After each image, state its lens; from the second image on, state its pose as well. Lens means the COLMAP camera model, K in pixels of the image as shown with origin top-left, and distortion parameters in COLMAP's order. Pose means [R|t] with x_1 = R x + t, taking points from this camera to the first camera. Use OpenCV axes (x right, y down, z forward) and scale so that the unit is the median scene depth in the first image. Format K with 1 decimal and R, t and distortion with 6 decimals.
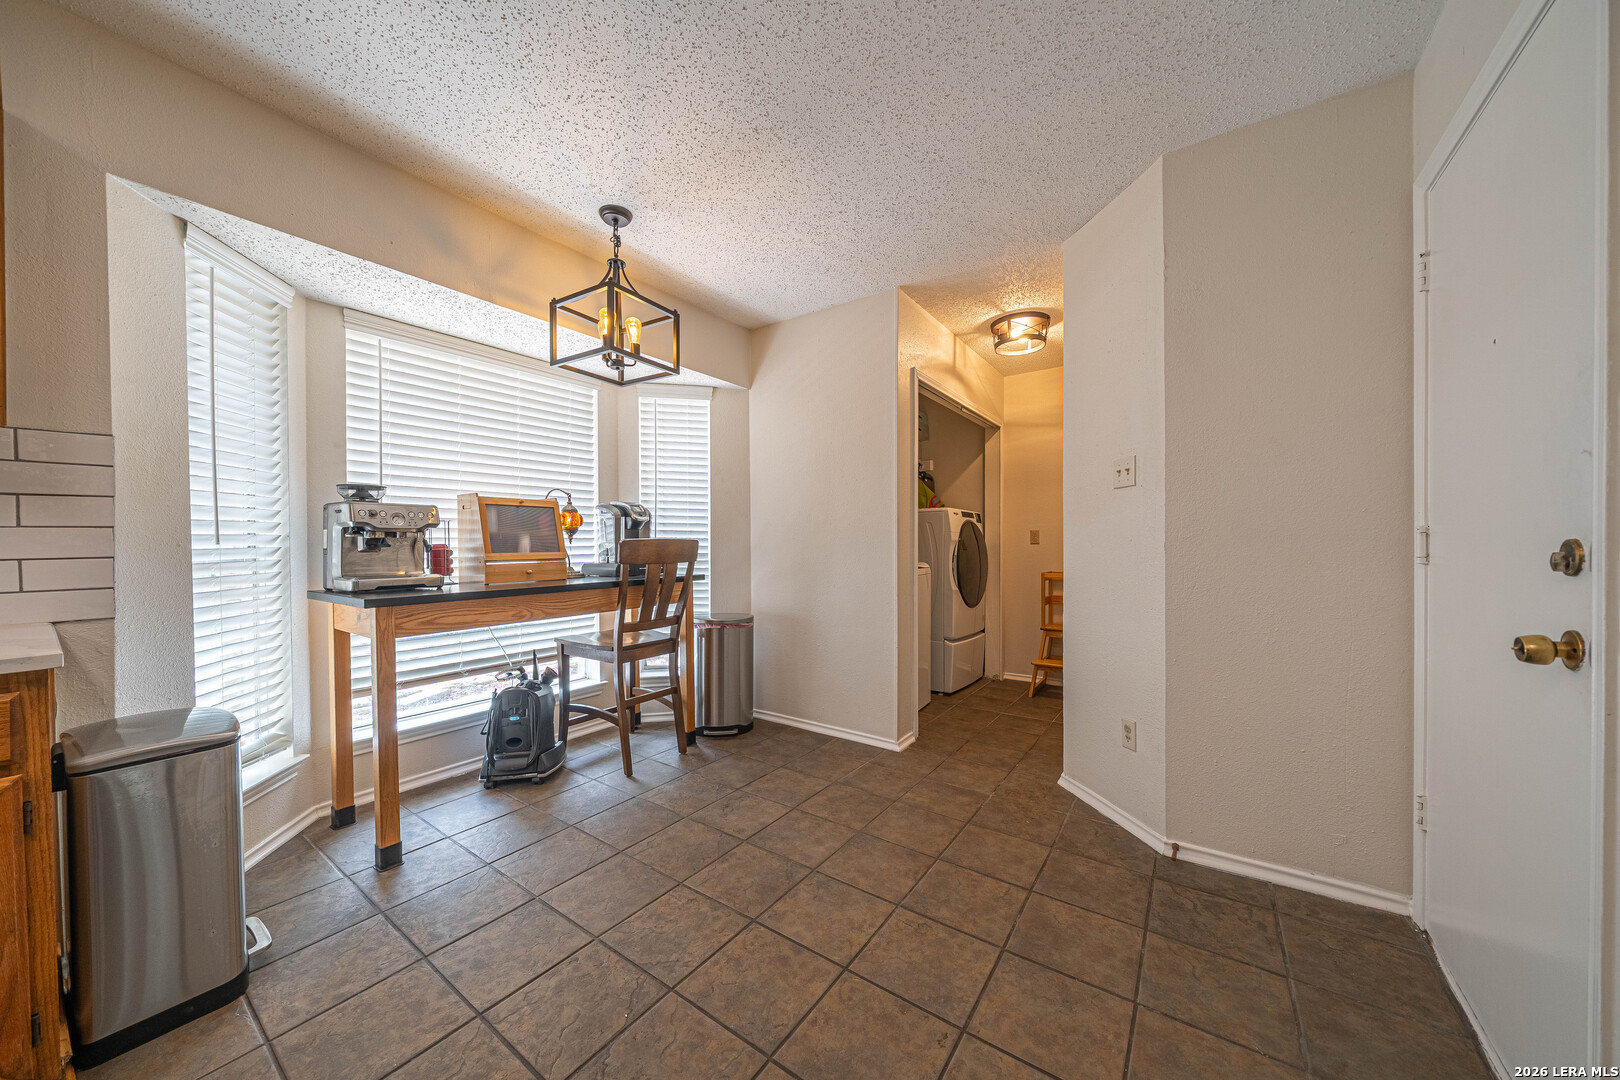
lens RADIAL K [[557.2, 0, 801.7], [0, 557.2, 552.0], [0, 0, 1]] dist [-0.005889, -0.000325]
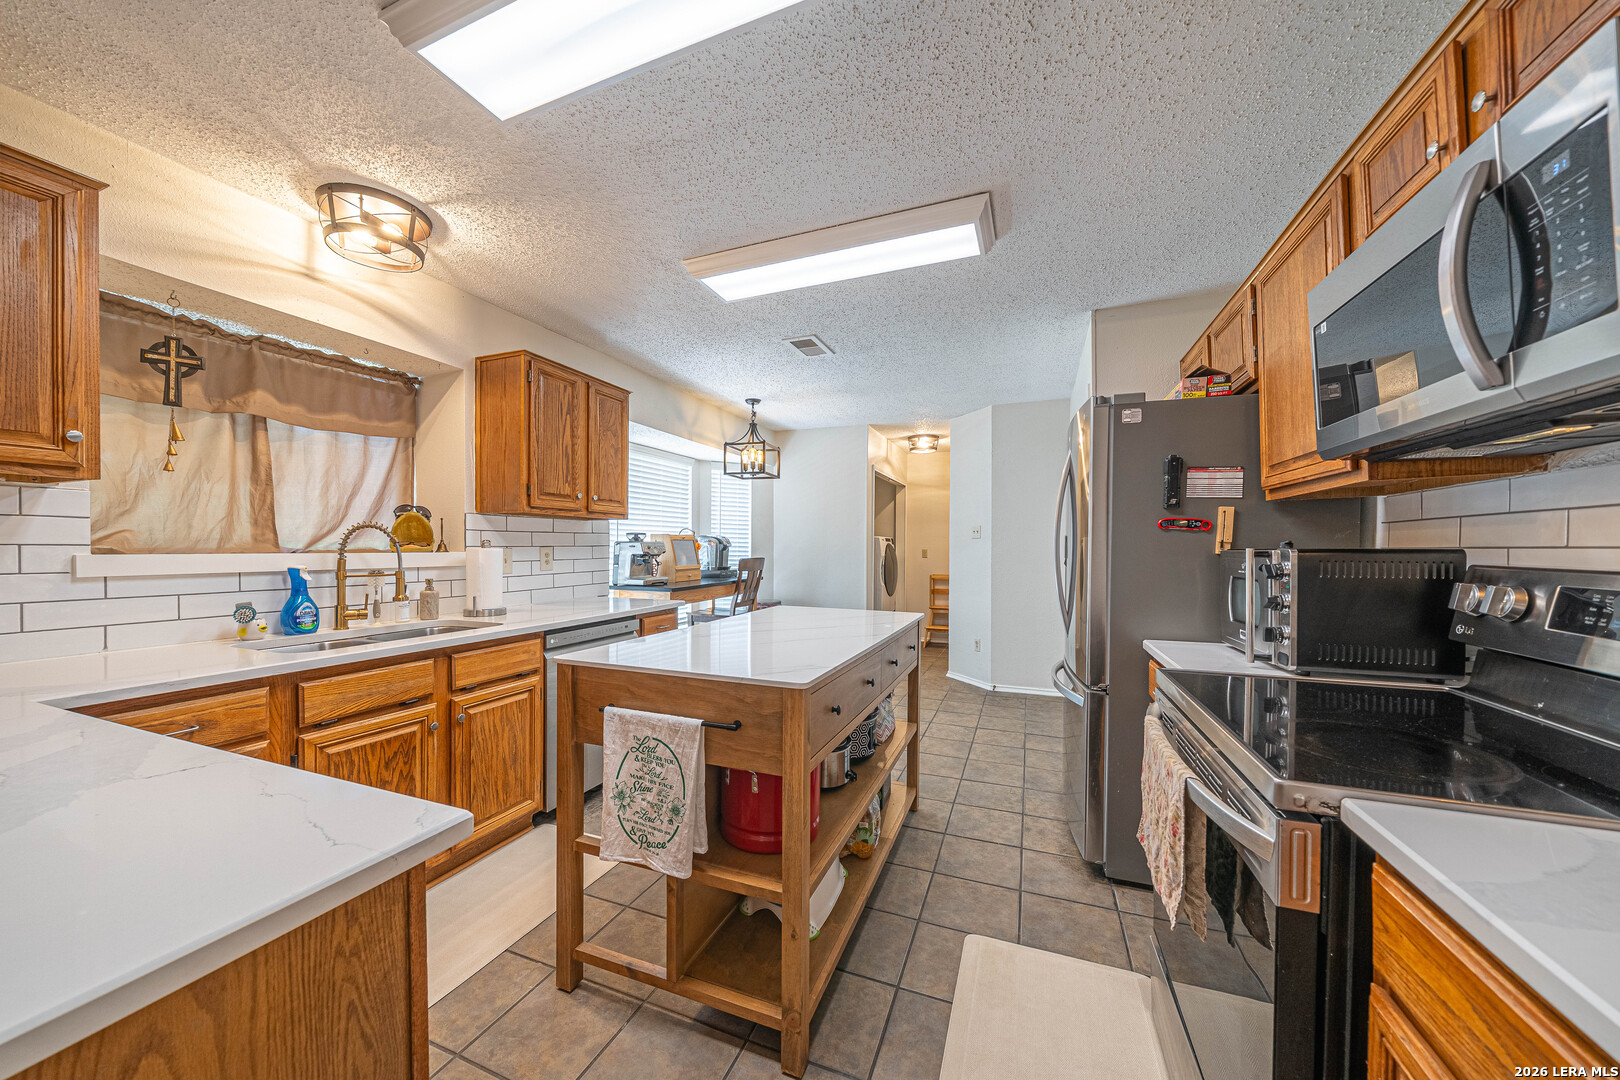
lens RADIAL K [[557.2, 0, 801.7], [0, 557.2, 552.0], [0, 0, 1]] dist [-0.005889, -0.000325]
pose [[0.973272, 0.009365, 0.229466, -0.438367], [-0.008845, 0.999955, -0.003296, -0.032272], [-0.229486, 0.001178, 0.973311, -0.724504]]
